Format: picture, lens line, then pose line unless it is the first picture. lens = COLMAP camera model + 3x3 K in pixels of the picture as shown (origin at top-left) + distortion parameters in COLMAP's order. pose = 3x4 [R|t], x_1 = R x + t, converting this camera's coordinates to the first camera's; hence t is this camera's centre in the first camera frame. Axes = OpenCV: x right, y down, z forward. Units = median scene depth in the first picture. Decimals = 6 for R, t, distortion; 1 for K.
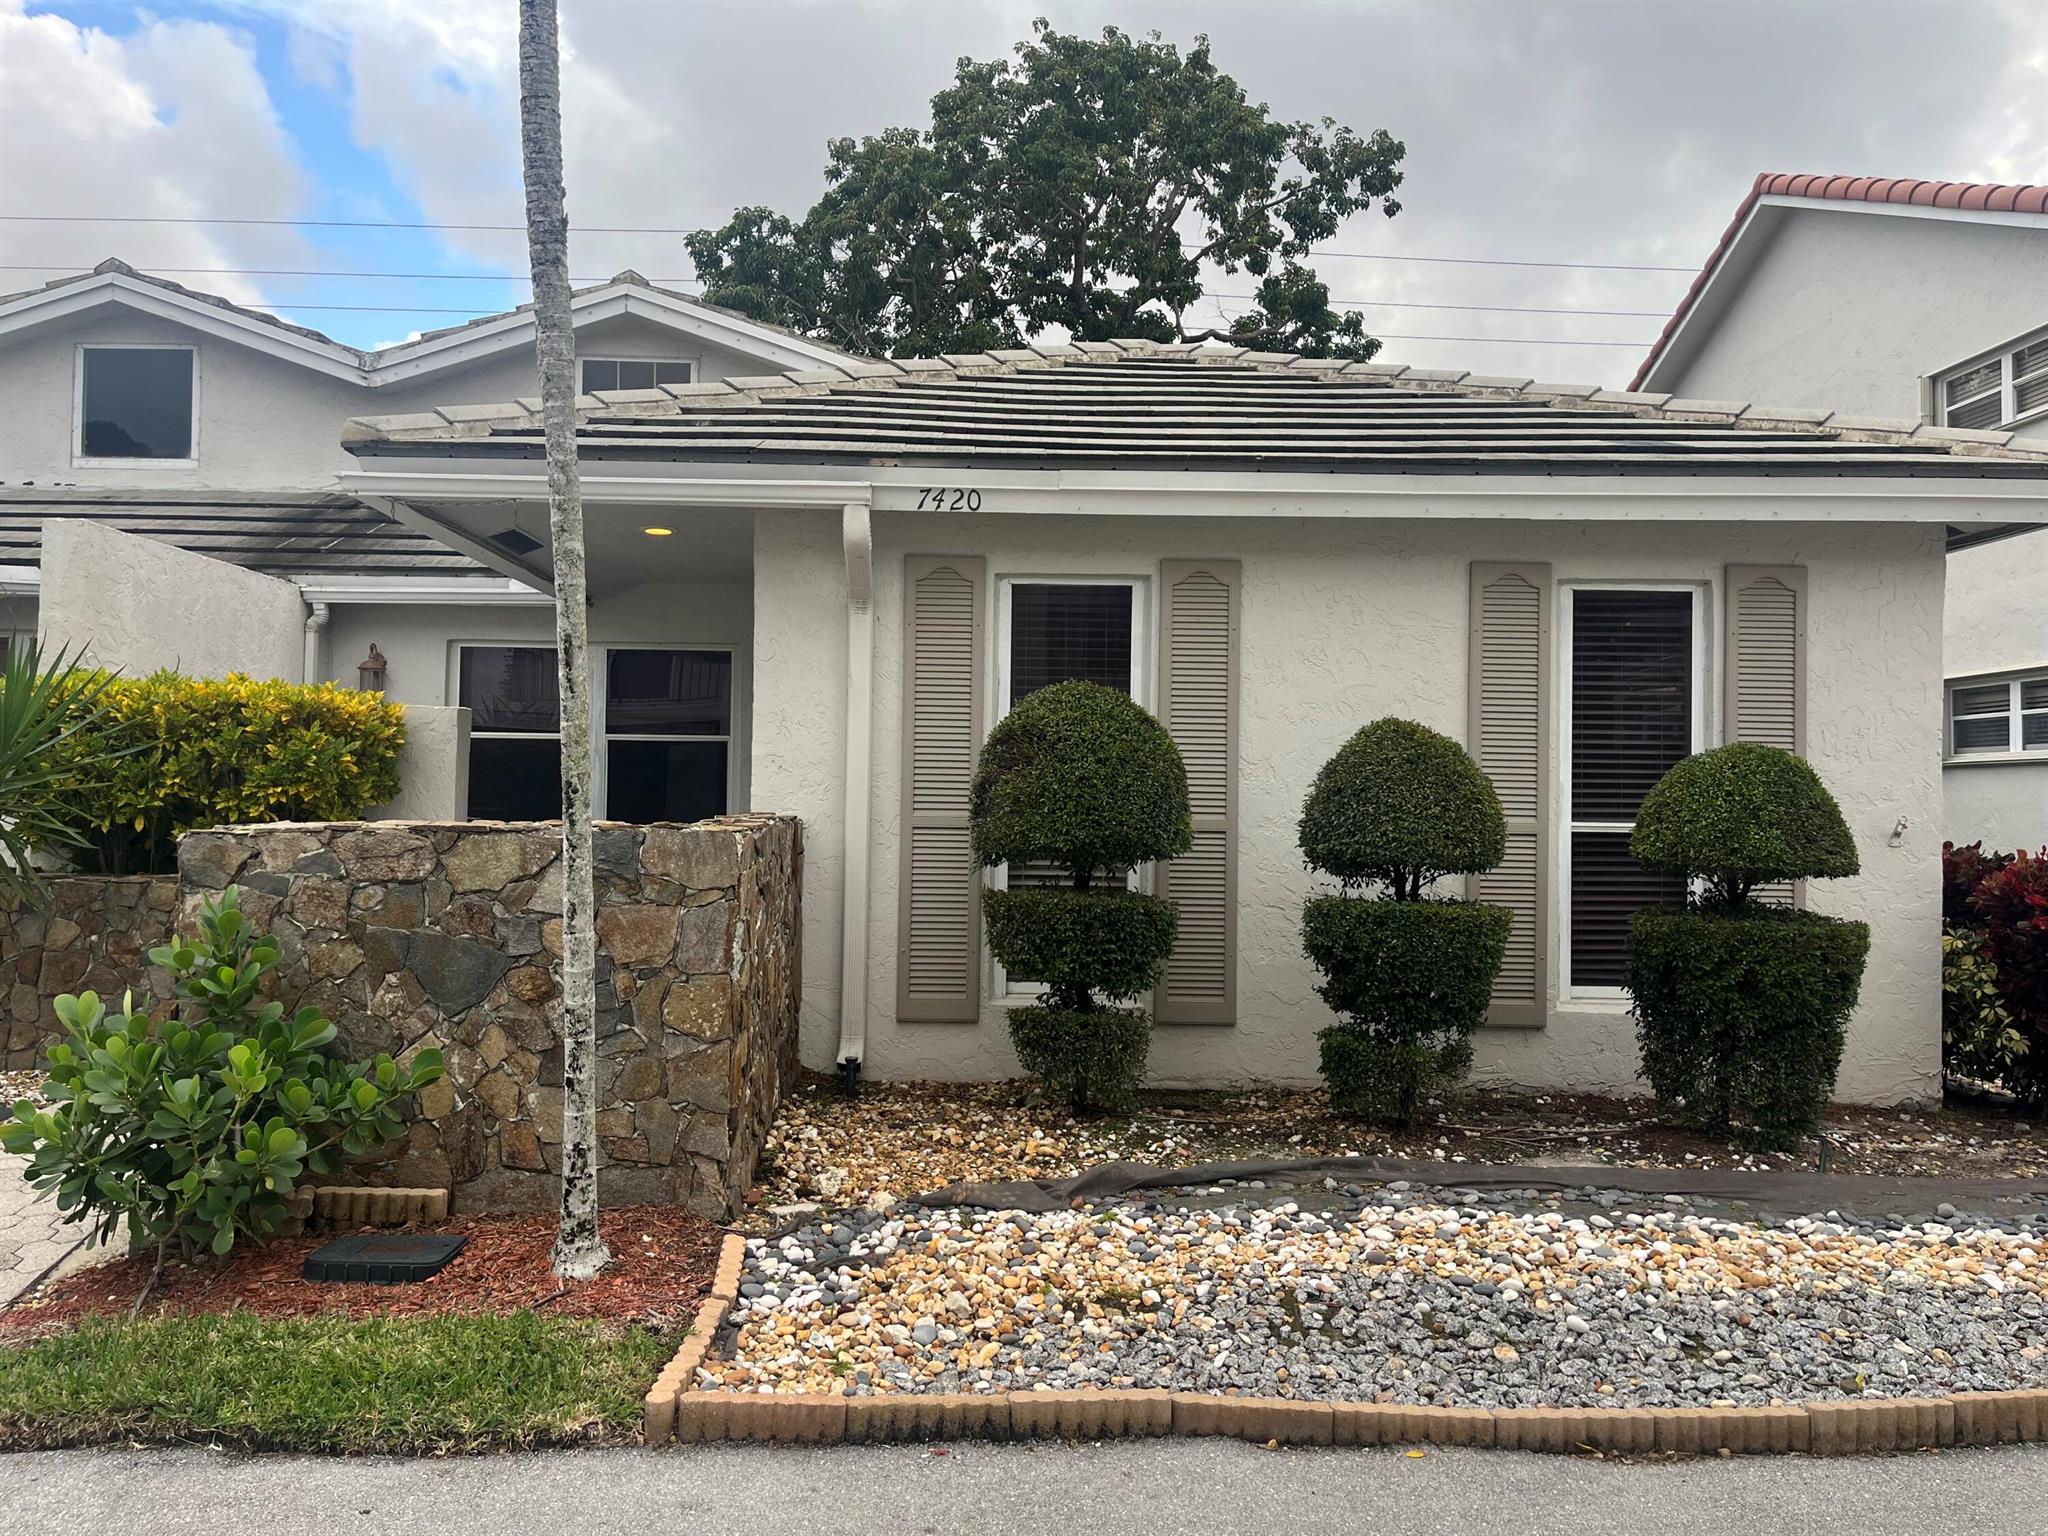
lens RADIAL K [[1555.9, 0, 1030.7], [0, 1555.9, 763.4], [0, 0, 1]] dist [0.066422, -0.092288]
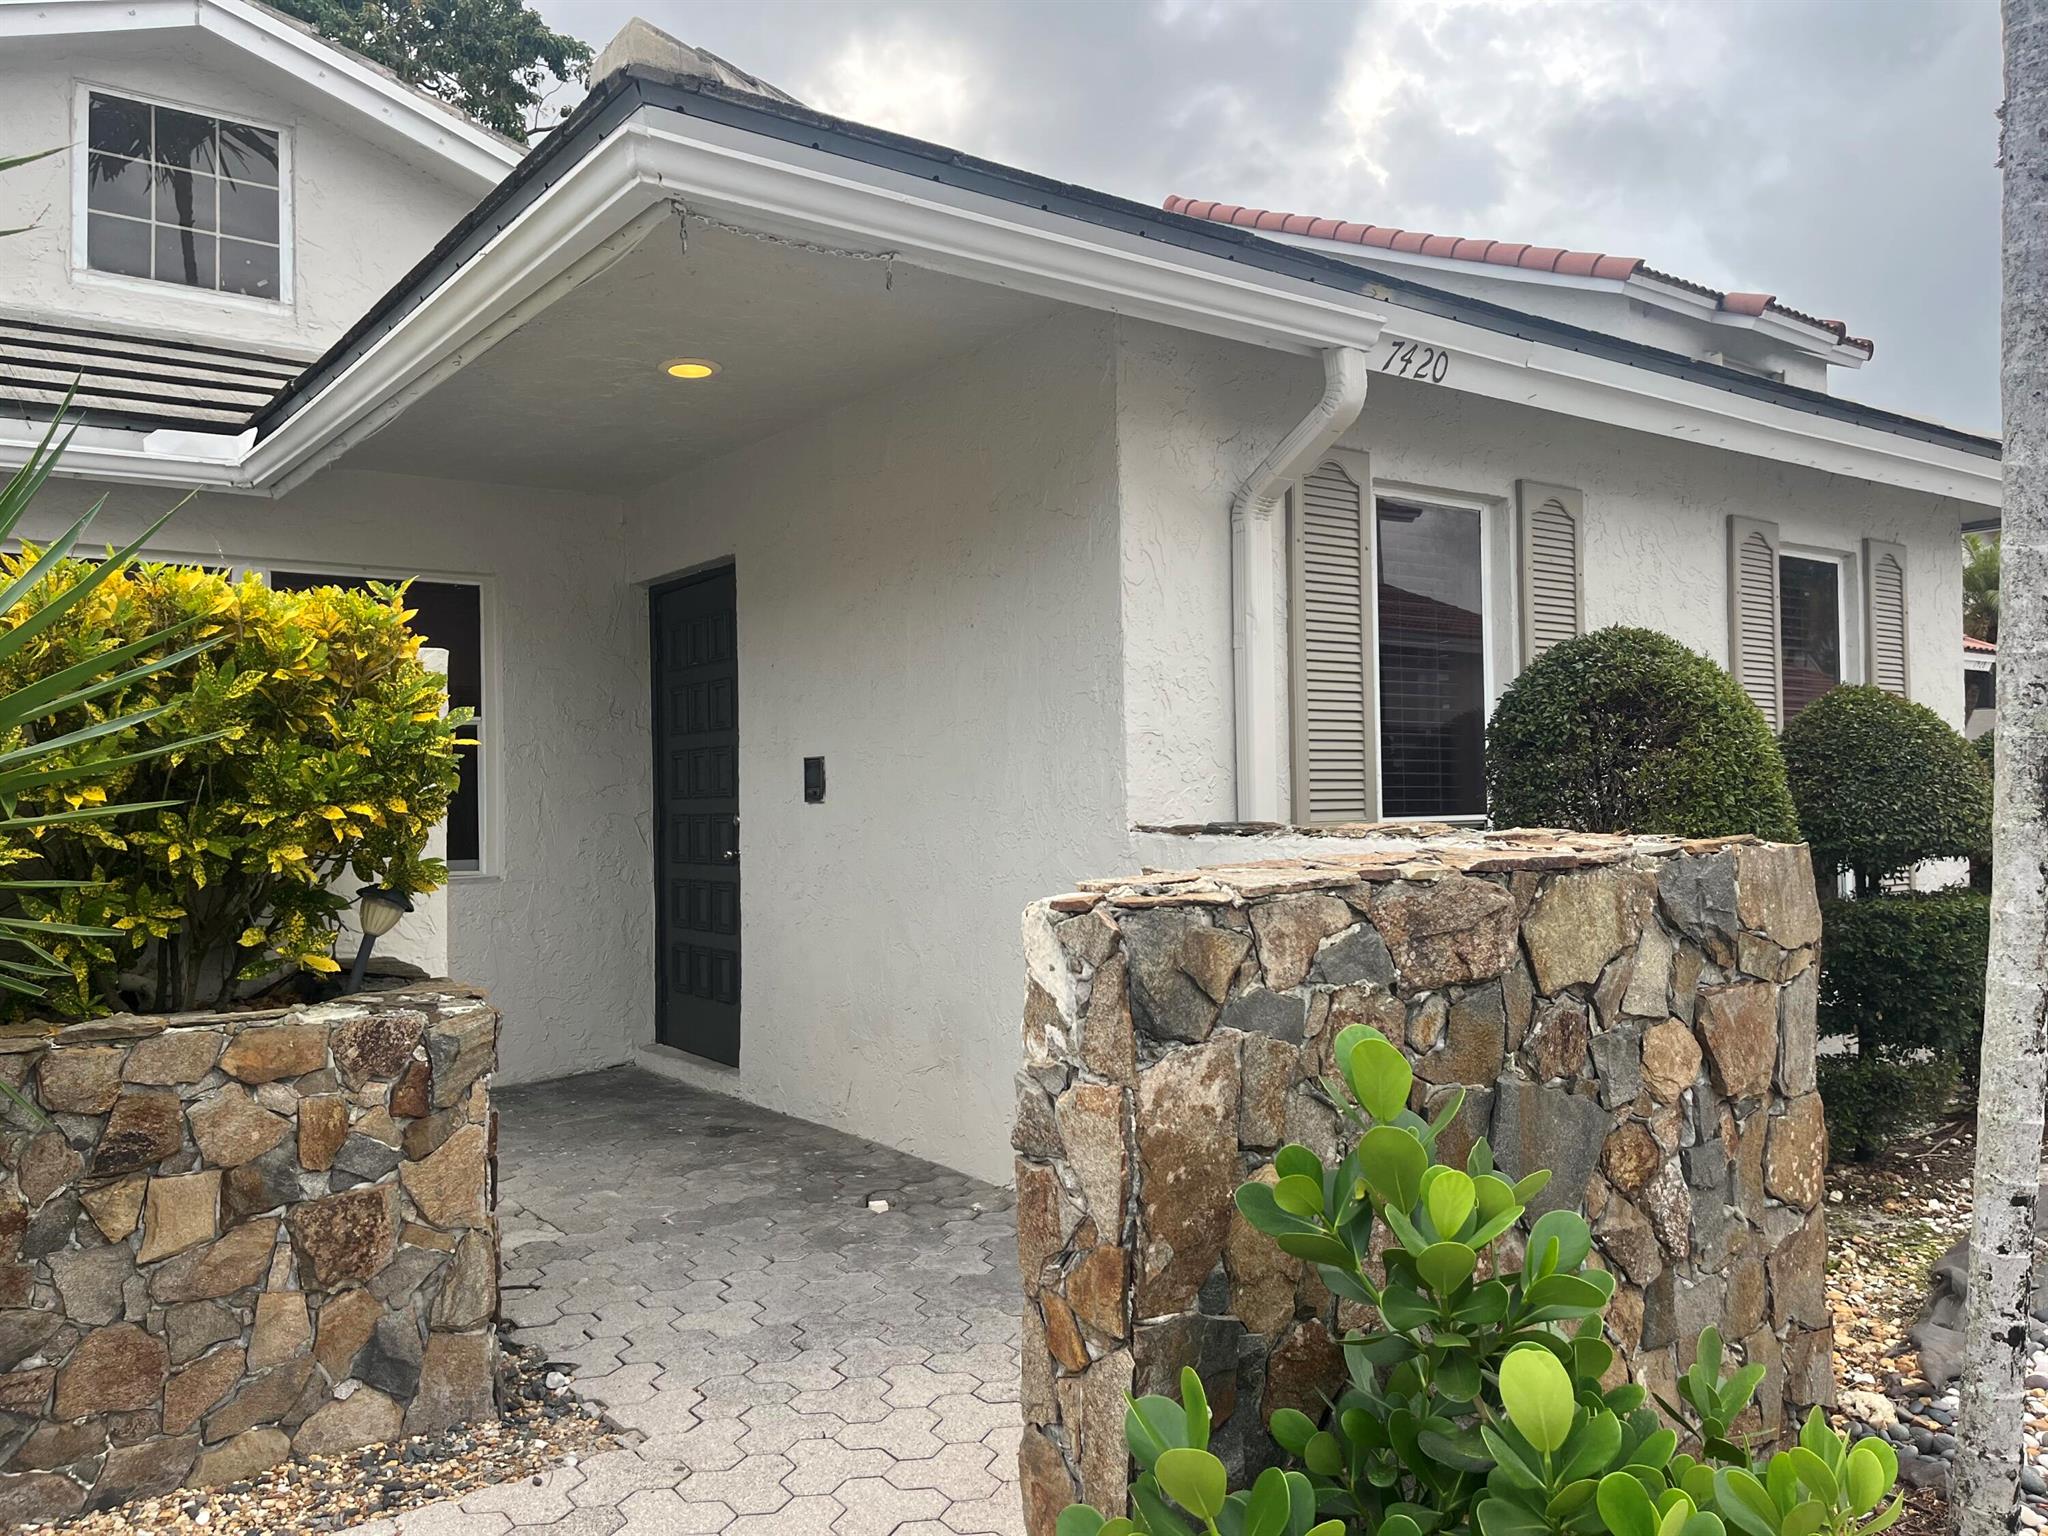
lens RADIAL K [[1555.9, 0, 1029.7], [0, 1555.9, 771.2], [0, 0, 1]] dist [0.066422, -0.092288]
pose [[0.814329, -0.017133, 0.580150, -0.598956], [0.015323, 0.999850, 0.008020, 0.004652], [-0.580201, 0.002359, 0.814470, 0.532379]]
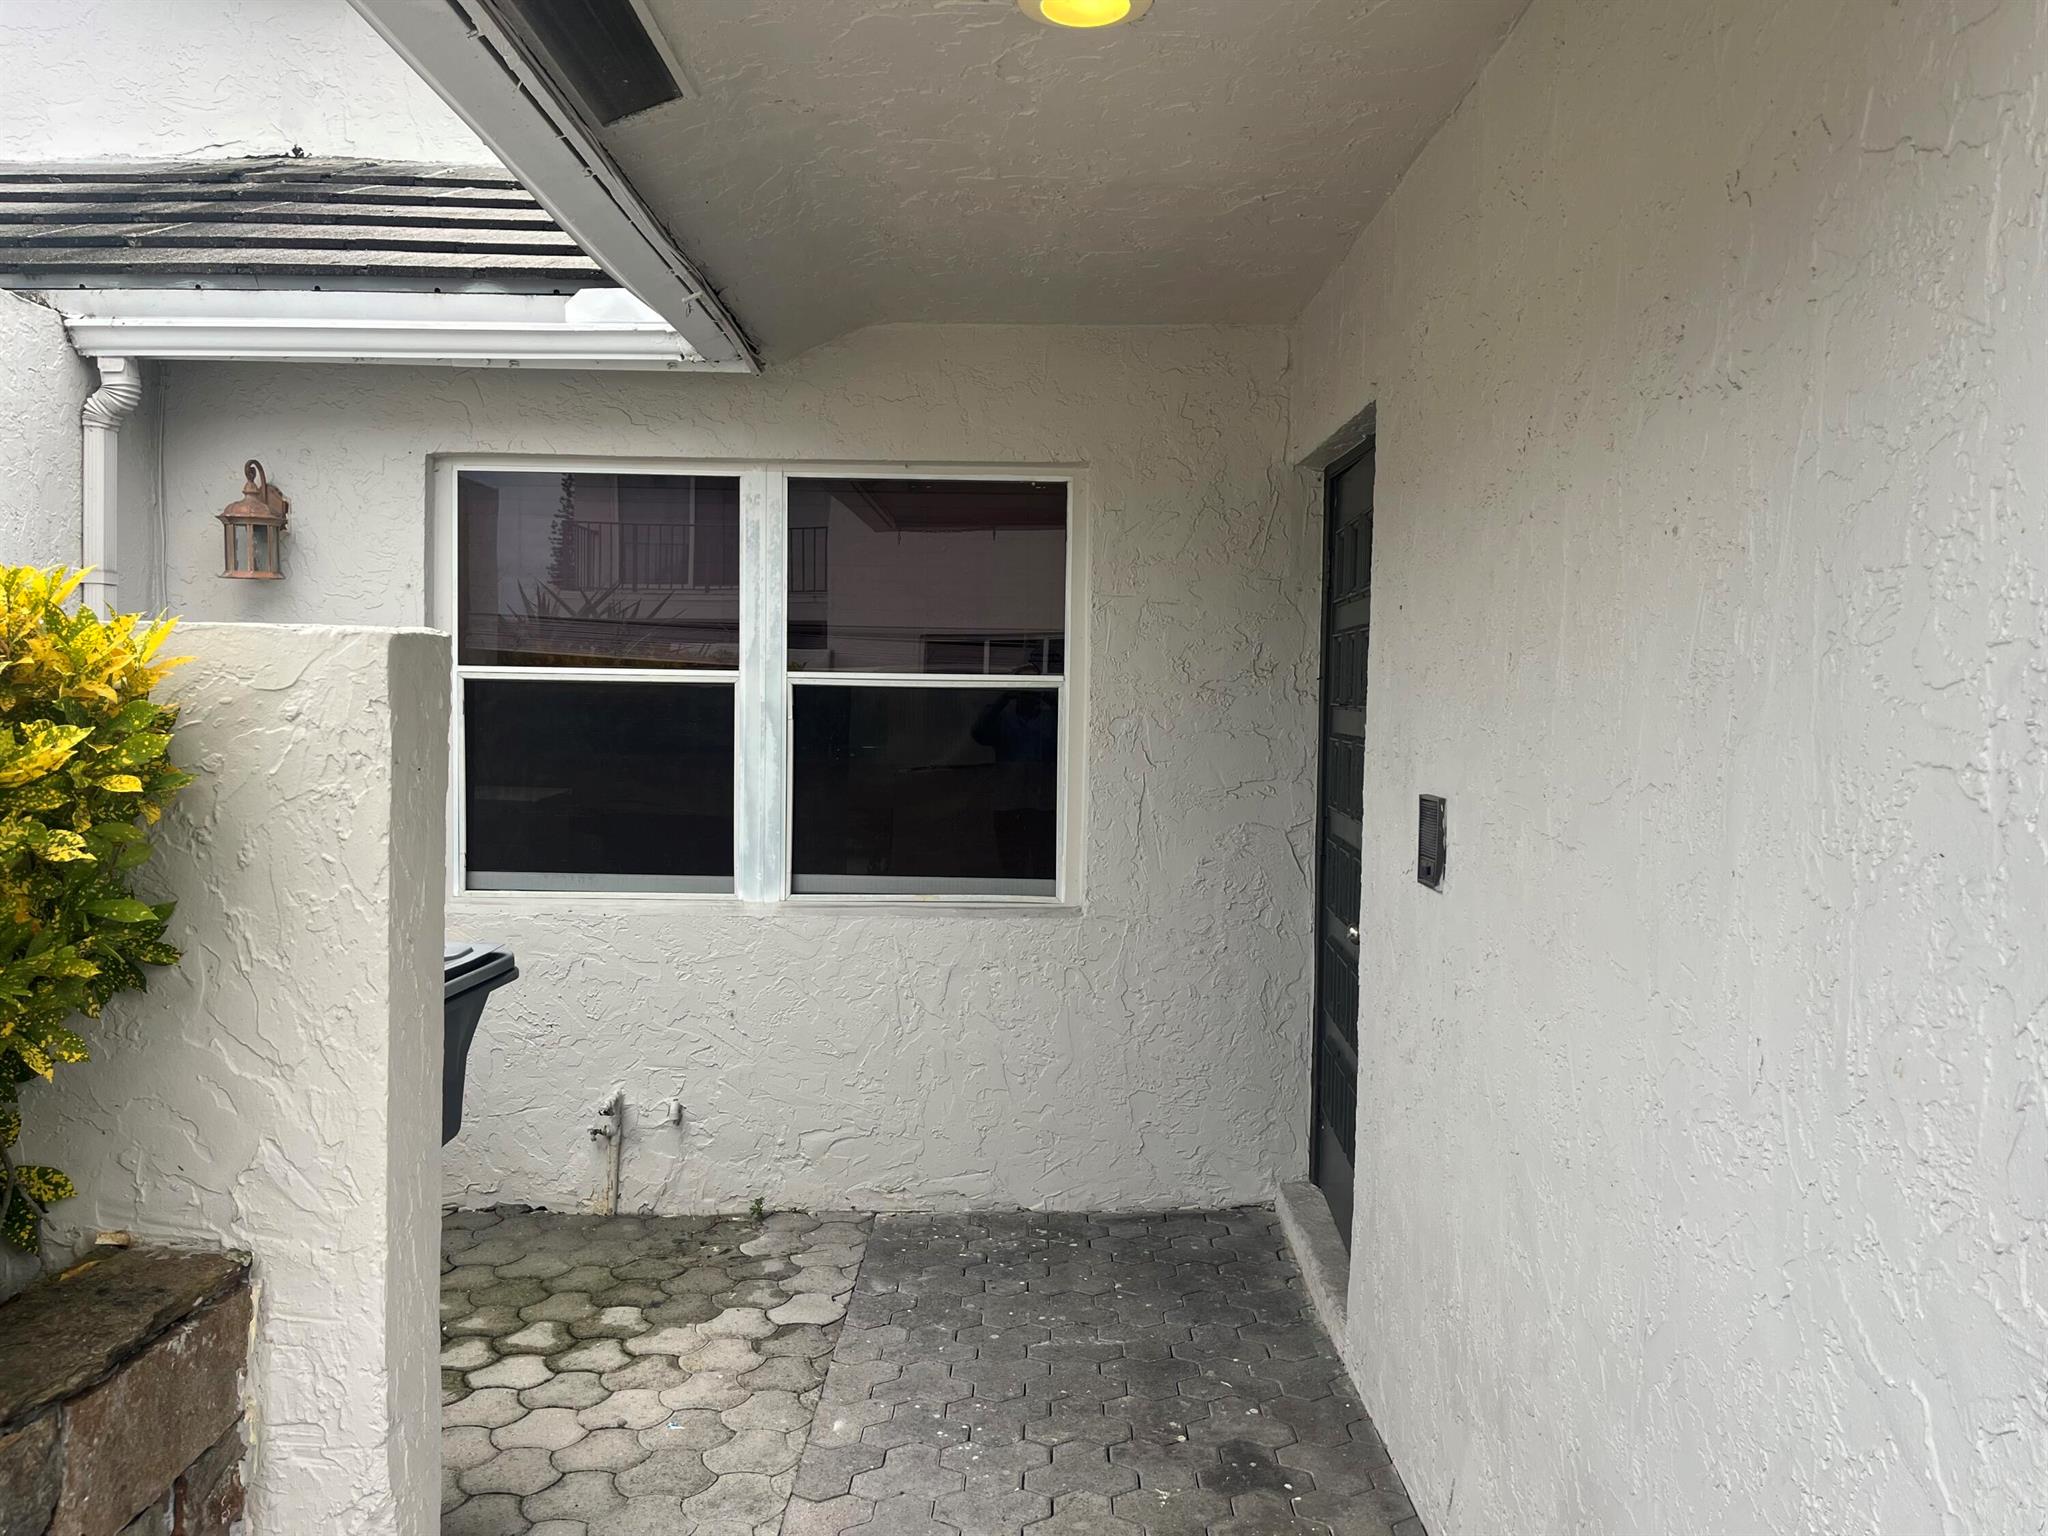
lens RADIAL K [[1555.9, 0, 1027.6], [0, 1555.9, 753.7], [0, 0, 1]] dist [0.066422, -0.092288]
pose [[0.999564, 0.003850, -0.029288, -0.296128], [-0.001938, 0.997883, 0.065009, -0.037610], [0.029476, -0.064924, 0.997455, 0.869721]]
